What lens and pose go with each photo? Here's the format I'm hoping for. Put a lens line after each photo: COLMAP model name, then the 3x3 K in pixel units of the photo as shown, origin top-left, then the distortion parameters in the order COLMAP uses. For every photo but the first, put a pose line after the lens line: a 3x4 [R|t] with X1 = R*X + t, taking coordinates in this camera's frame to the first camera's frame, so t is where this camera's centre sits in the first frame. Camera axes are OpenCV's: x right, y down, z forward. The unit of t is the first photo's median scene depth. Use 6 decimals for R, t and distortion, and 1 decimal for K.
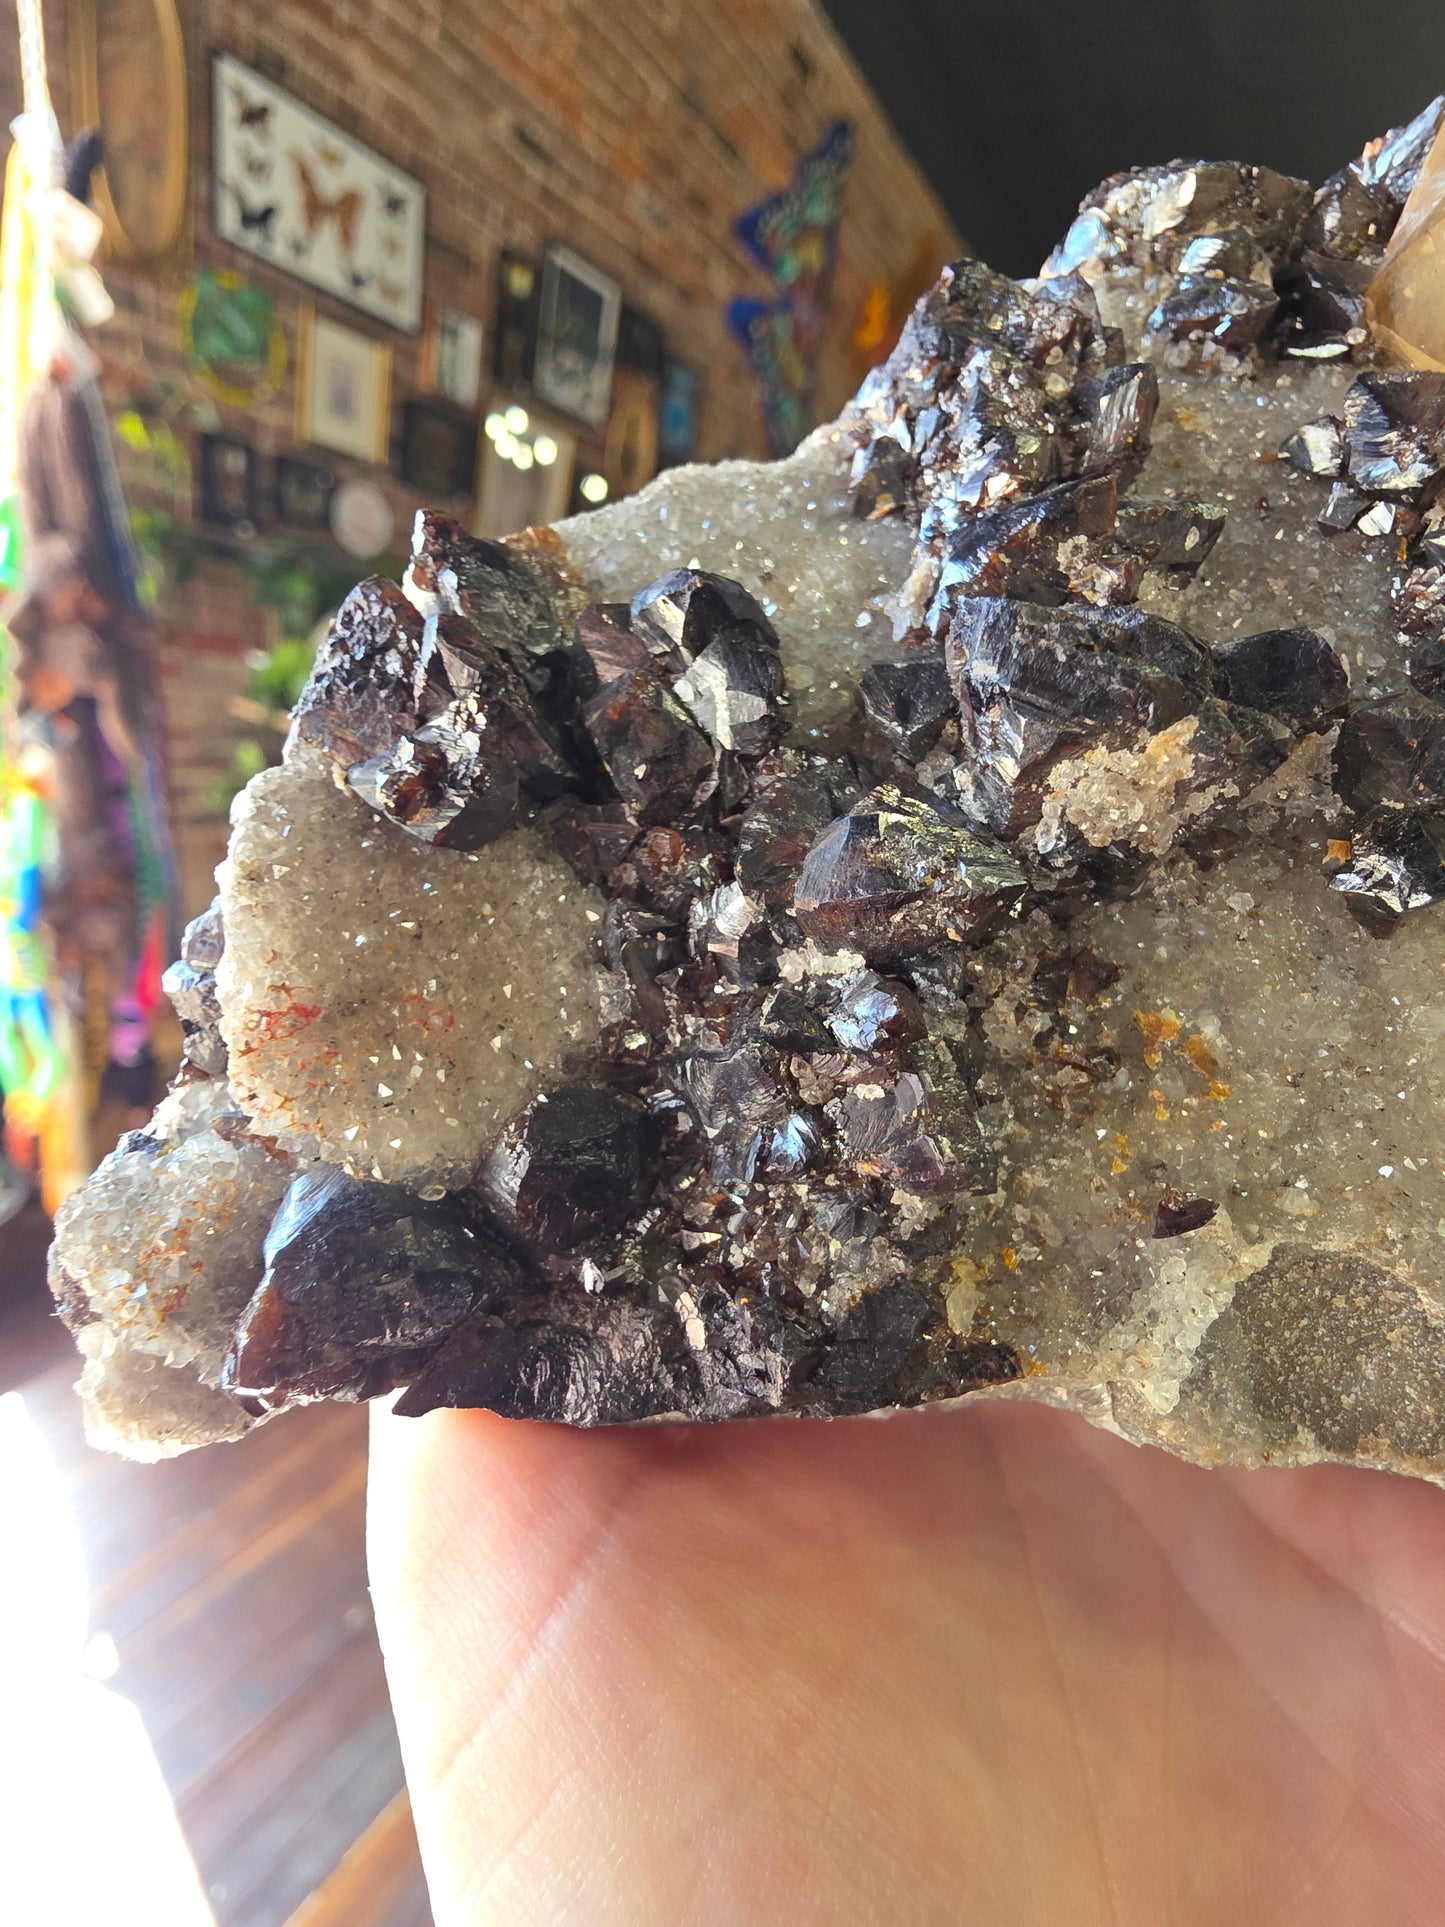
lens RADIAL K [[890.8, 0, 724.9], [0, 890.8, 969.8], [0, 0, 1]] dist [-0.008203, -0.000164]
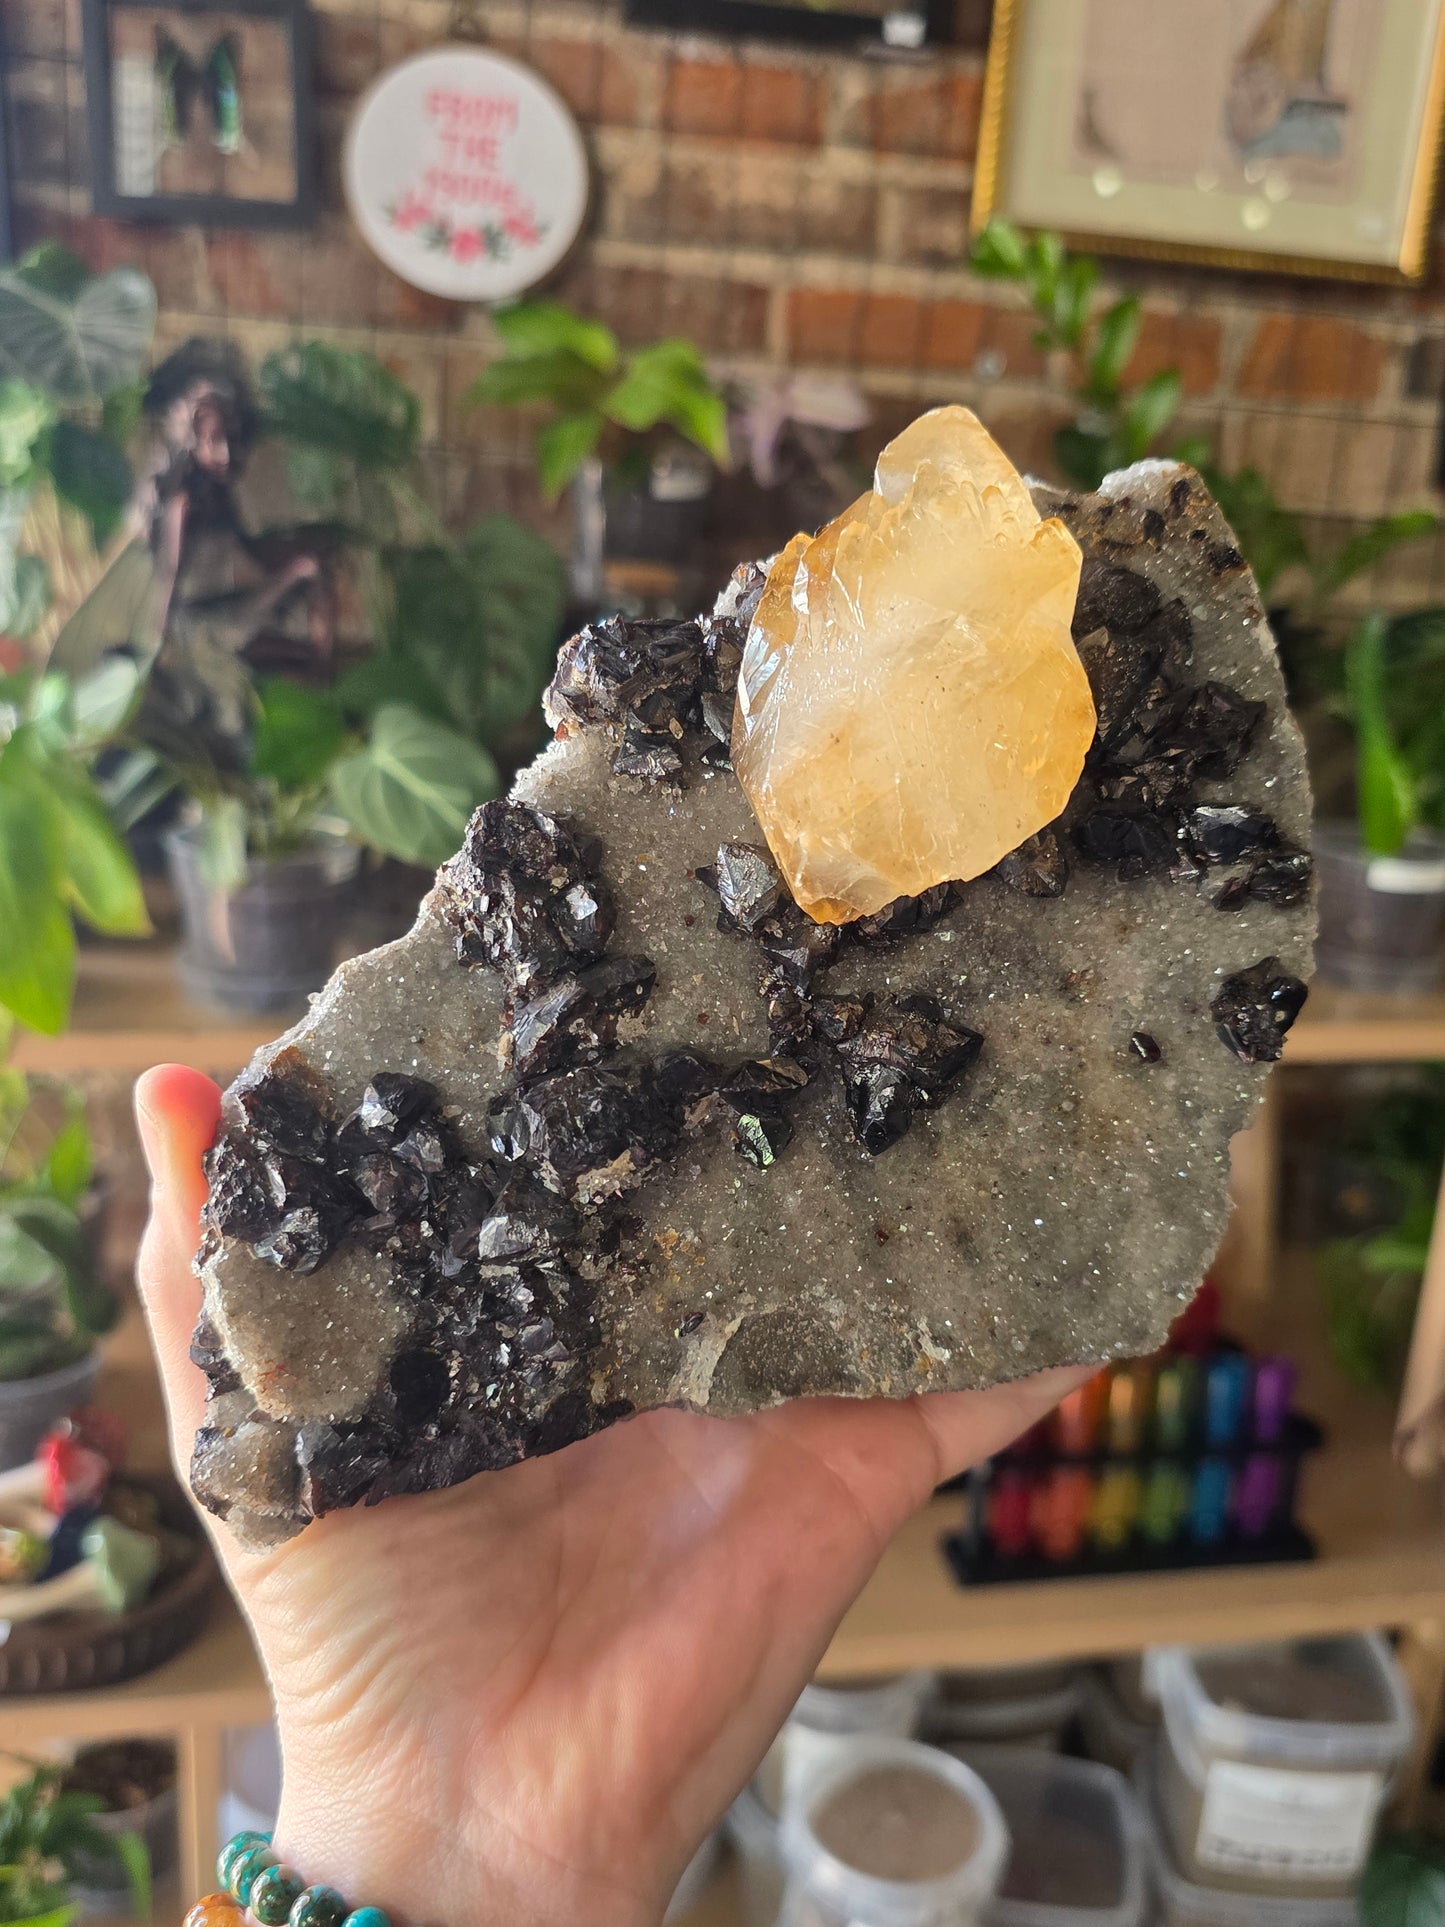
lens RADIAL K [[1692.2, 0, 736.7], [0, 1692.2, 953.2], [0, 0, 1]] dist [0.016426, -0.002829]
pose [[0.958846, -0.248011, 0.138223, 0.282672], [0.207879, 0.944812, 0.253212, -1.660444], [-0.193394, -0.214058, 0.957485, -2.893099]]
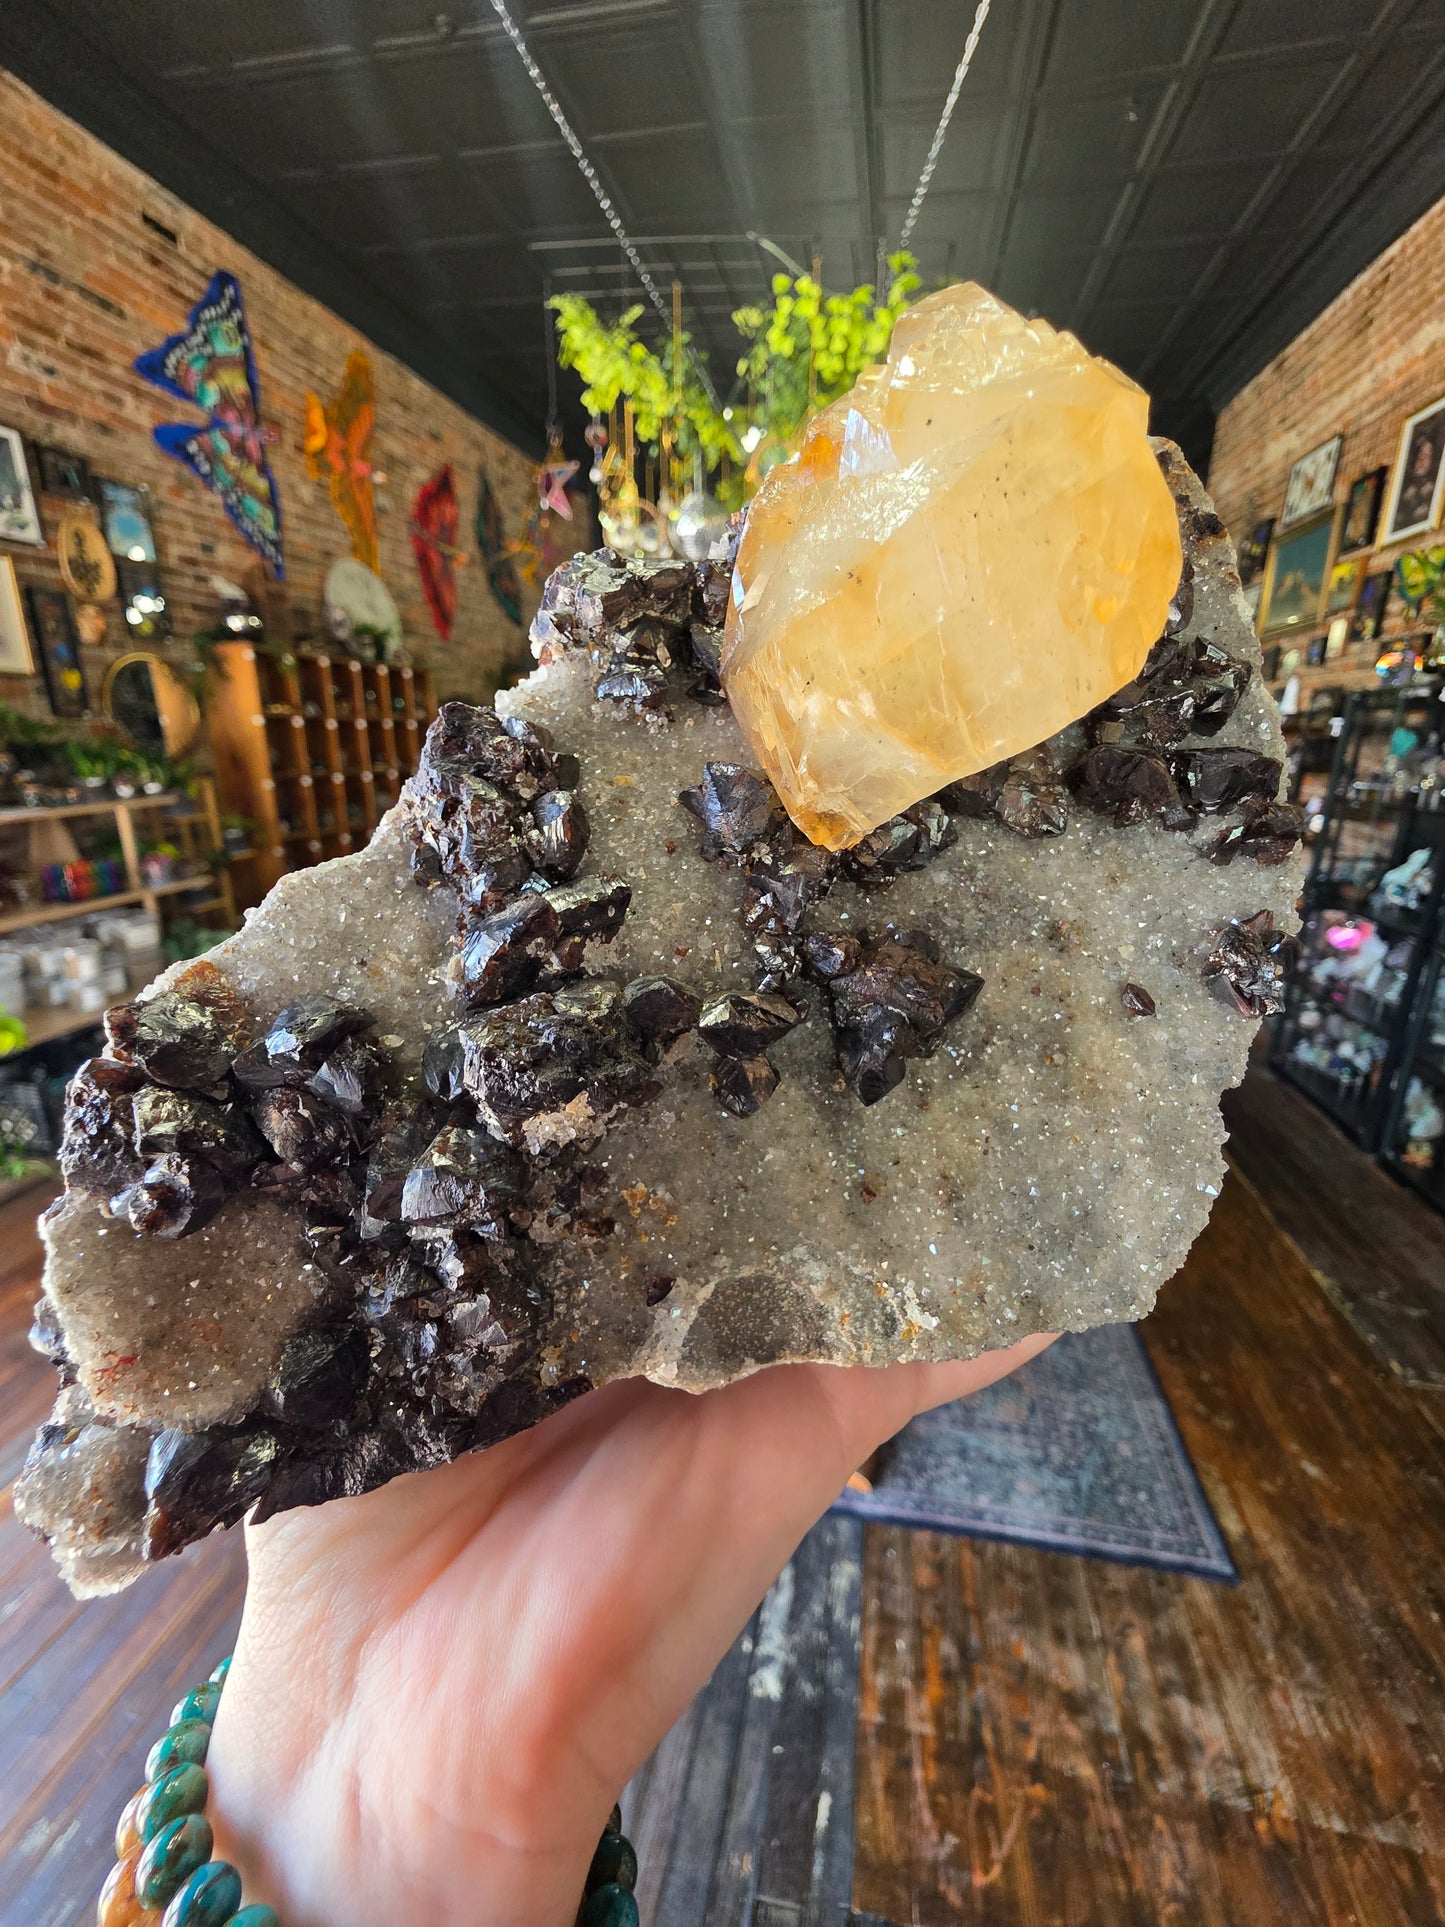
lens RADIAL K [[774.5, 0, 728.4], [0, 774.5, 970.6], [0, 0, 1]] dist [-0.008970, -0.000120]
pose [[0.959824, -0.212338, 0.183443, 0.514573], [0.174861, 0.963899, 0.200805, -0.733096], [-0.219459, -0.160660, 0.962303, -0.564513]]
